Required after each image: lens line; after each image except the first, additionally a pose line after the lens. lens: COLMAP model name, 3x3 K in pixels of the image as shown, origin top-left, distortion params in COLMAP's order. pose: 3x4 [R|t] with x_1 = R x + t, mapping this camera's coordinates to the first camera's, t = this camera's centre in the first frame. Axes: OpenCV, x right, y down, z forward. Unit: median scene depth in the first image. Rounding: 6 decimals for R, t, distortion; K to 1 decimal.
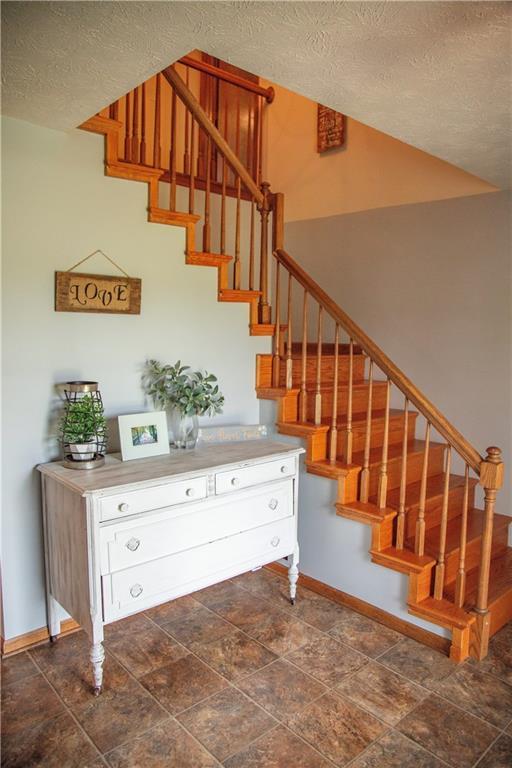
lens RADIAL K [[529.8, 0, 259.5], [0, 529.8, 383.3], [0, 0, 1]] dist [-0.076683, 0.005216]
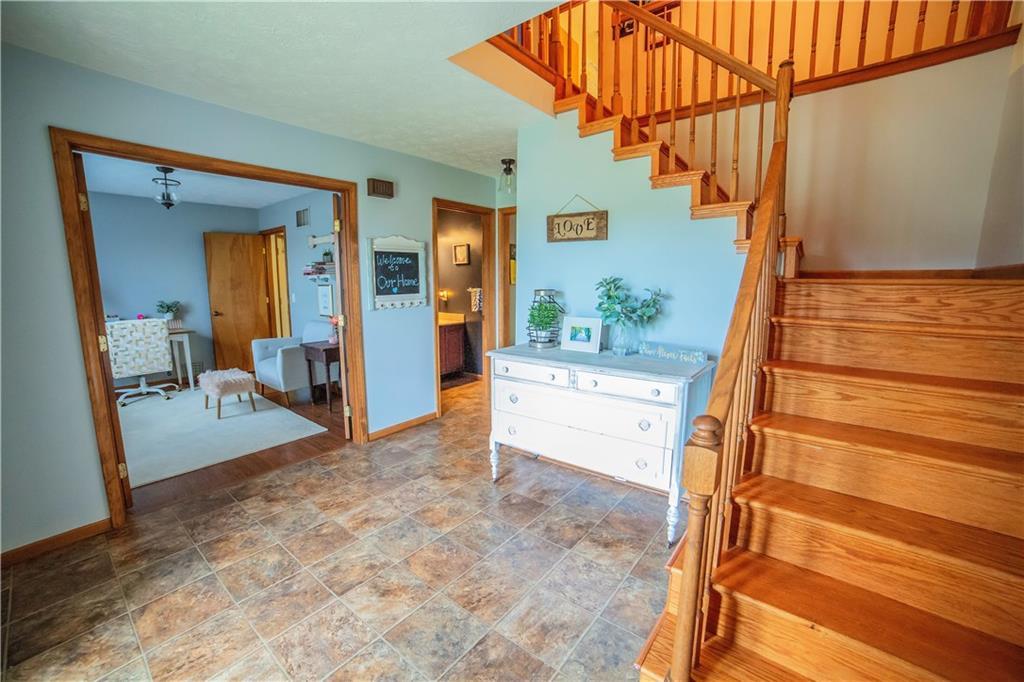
lens RADIAL K [[411.4, 0, 489.7], [0, 411.4, 333.5], [0, 0, 1]] dist [-0.070136, 0.006929]
pose [[0.151535, 0.114940, -0.981746, 0.738026], [-0.087395, 0.990884, 0.102520, 0.013867], [0.984581, 0.070264, 0.160199, 0.635435]]
